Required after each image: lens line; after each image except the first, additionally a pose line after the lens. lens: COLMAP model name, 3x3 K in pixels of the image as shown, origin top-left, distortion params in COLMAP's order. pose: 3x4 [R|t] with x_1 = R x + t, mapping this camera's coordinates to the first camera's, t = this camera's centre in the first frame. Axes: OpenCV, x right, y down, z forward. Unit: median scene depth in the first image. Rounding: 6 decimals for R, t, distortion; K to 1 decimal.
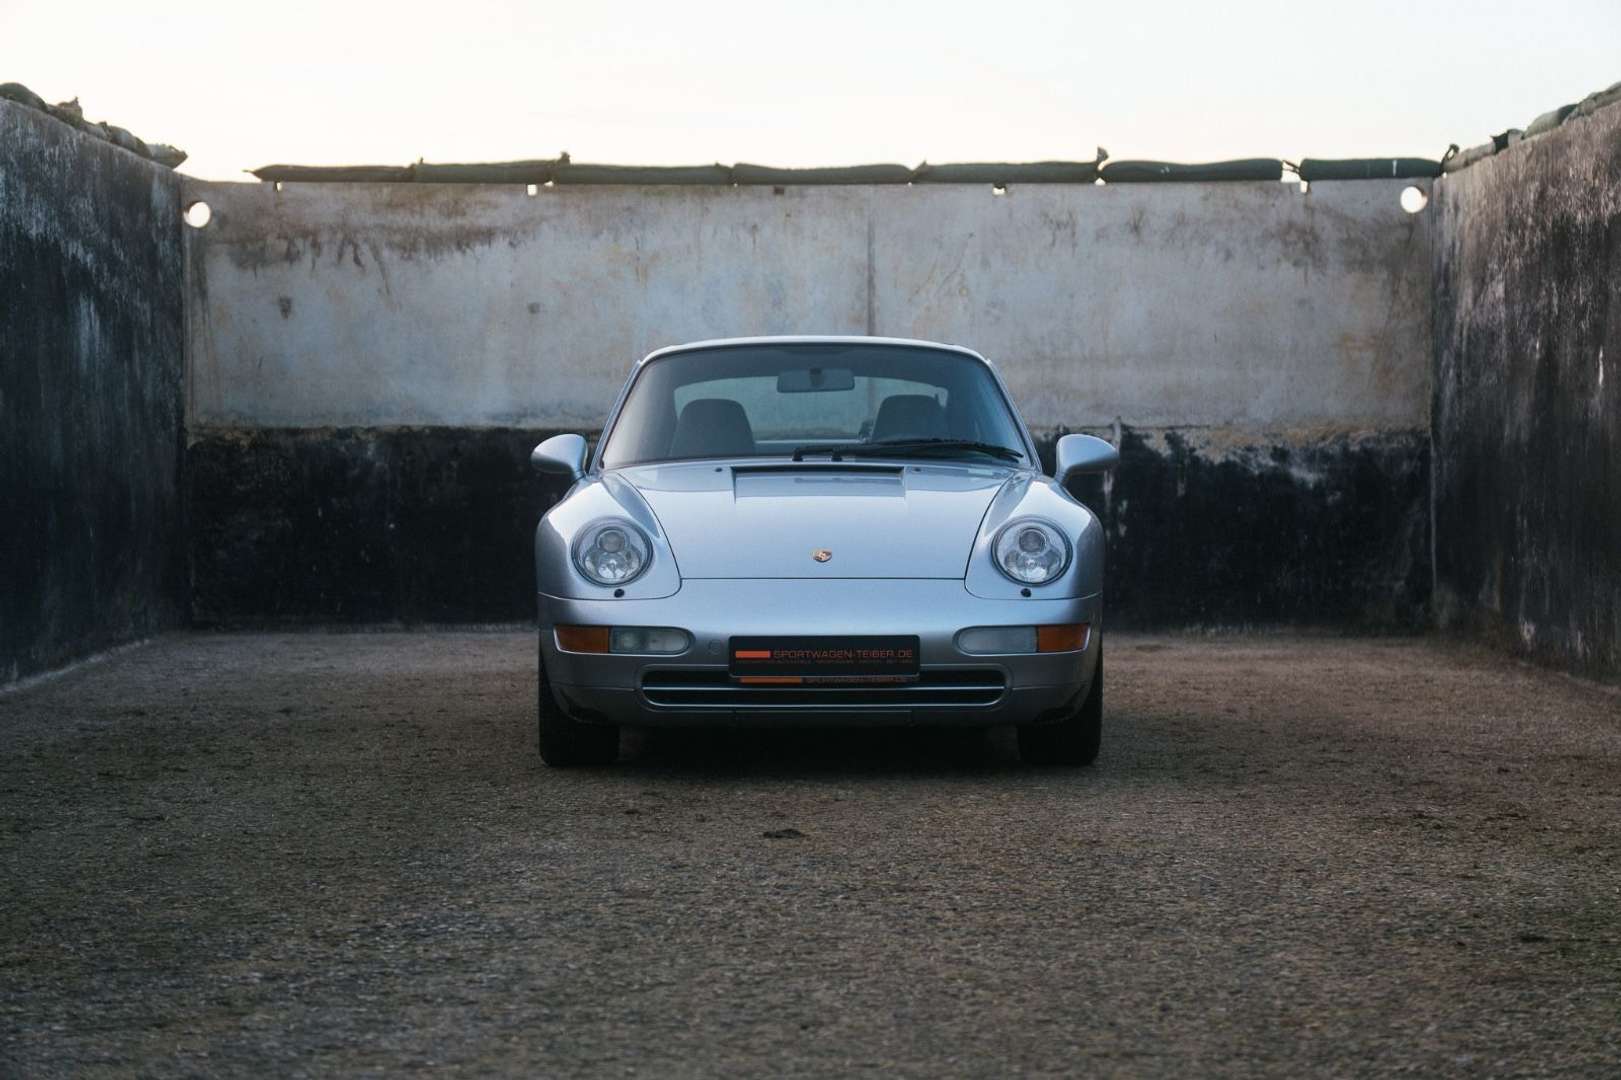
lens RADIAL K [[2835.0, 0, 810.5], [0, 2835.0, 540.0], [0, 0, 1]] dist [0.320388, 0.295567]
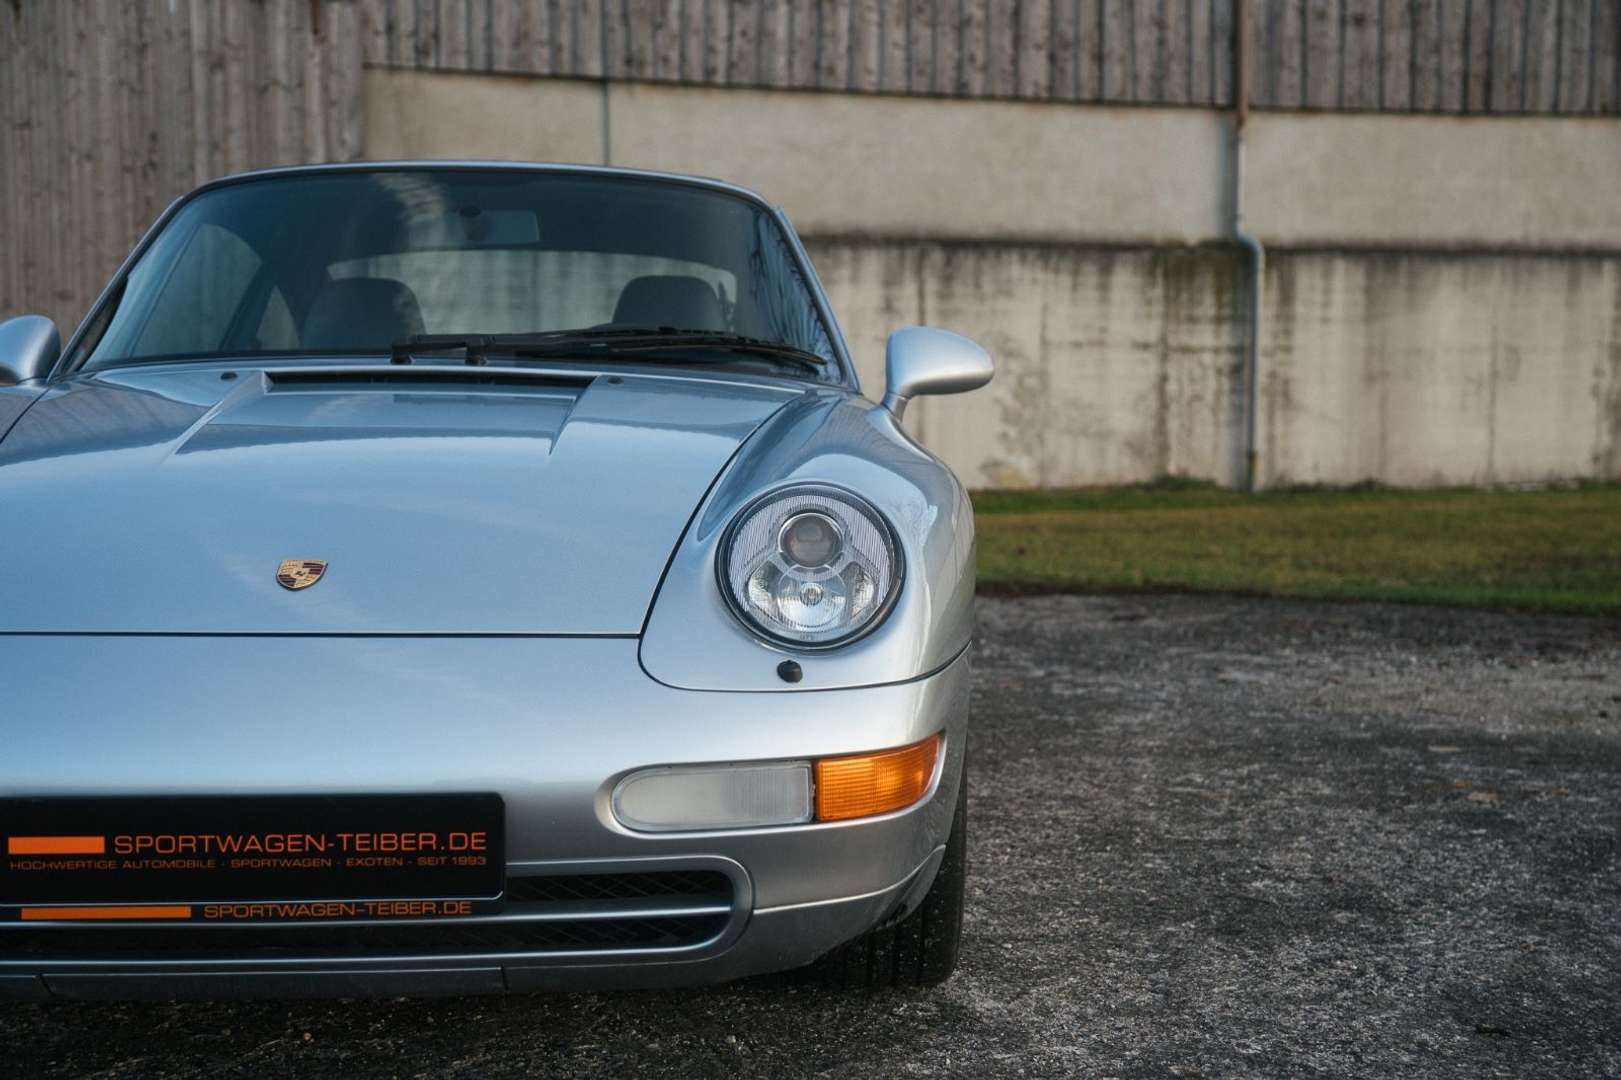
lens RADIAL K [[2835.0, 0, 810.5], [0, 2835.0, 540.0], [0, 0, 1]] dist [0.320388, 0.295567]
pose [[0.998686, 0.006631, 0.050826, 0.055325], [-0.007669, 0.999765, 0.020263, -0.008057], [-0.050680, -0.020626, 0.998502, 0.568743]]
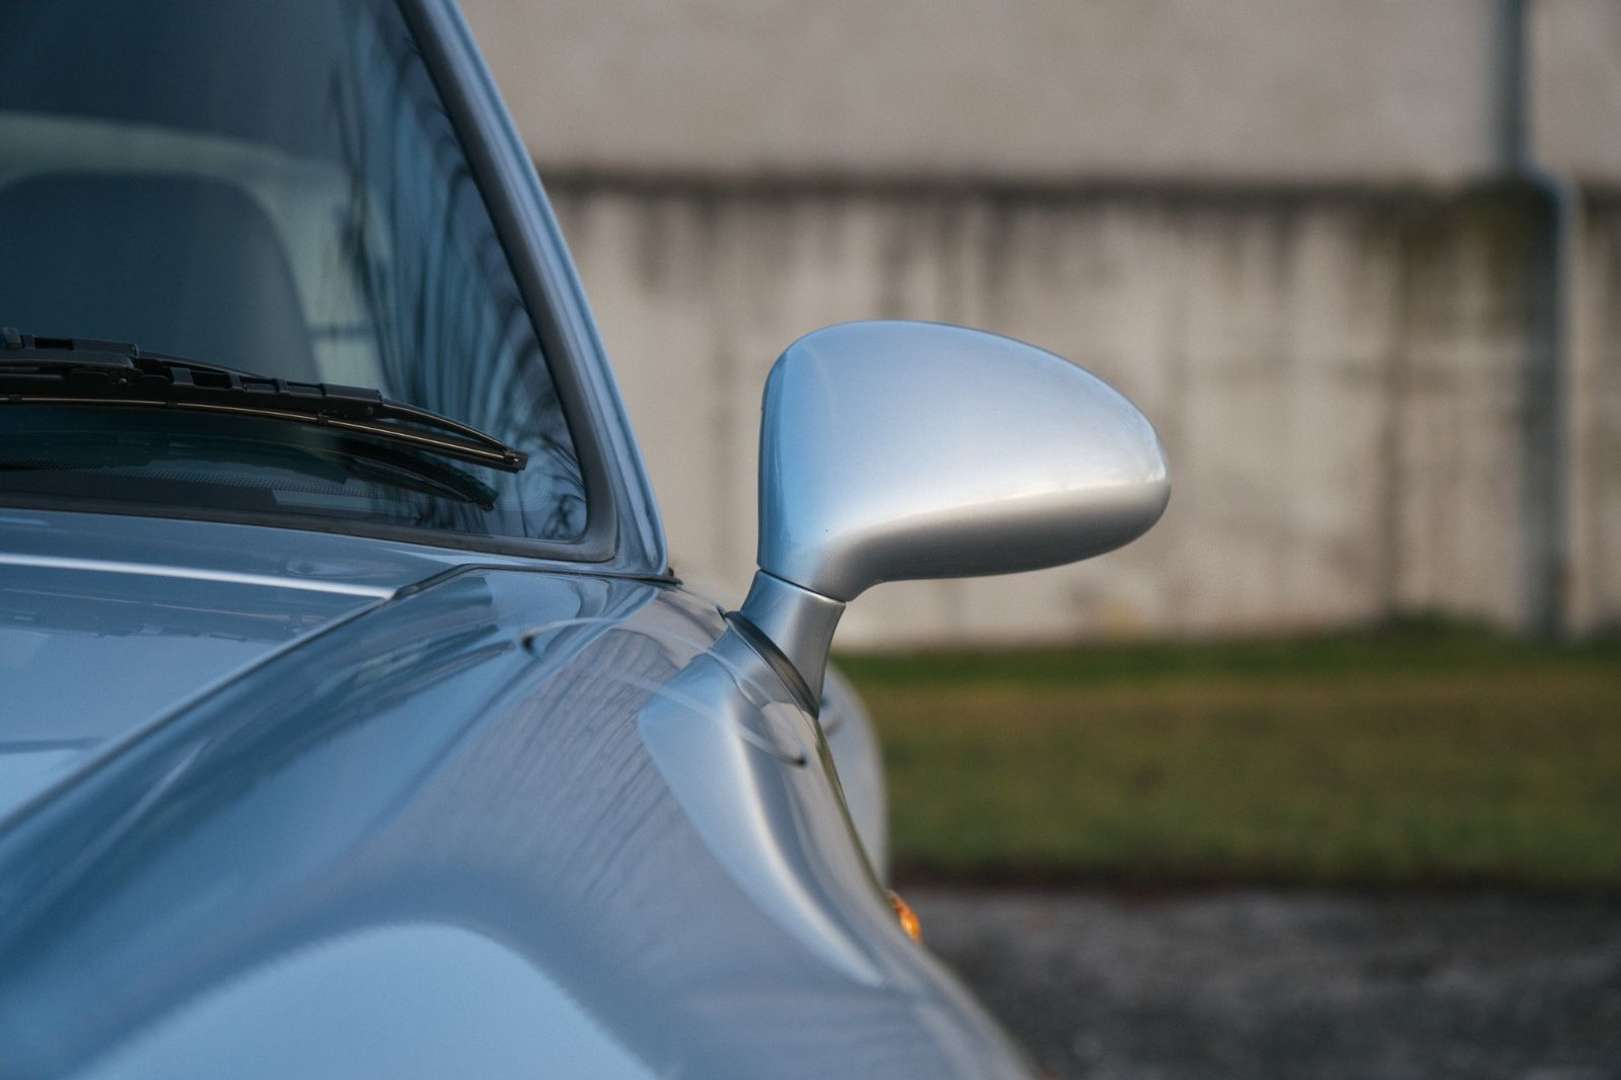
lens RADIAL K [[2835.0, 0, 810.5], [0, 2835.0, 540.0], [0, 0, 1]] dist [0.320388, 0.295567]
pose [[0.999487, -0.003806, 0.031790, 0.106390], [0.003507, 0.999949, 0.009434, -0.033947], [-0.031824, -0.009318, 0.999450, 1.083323]]
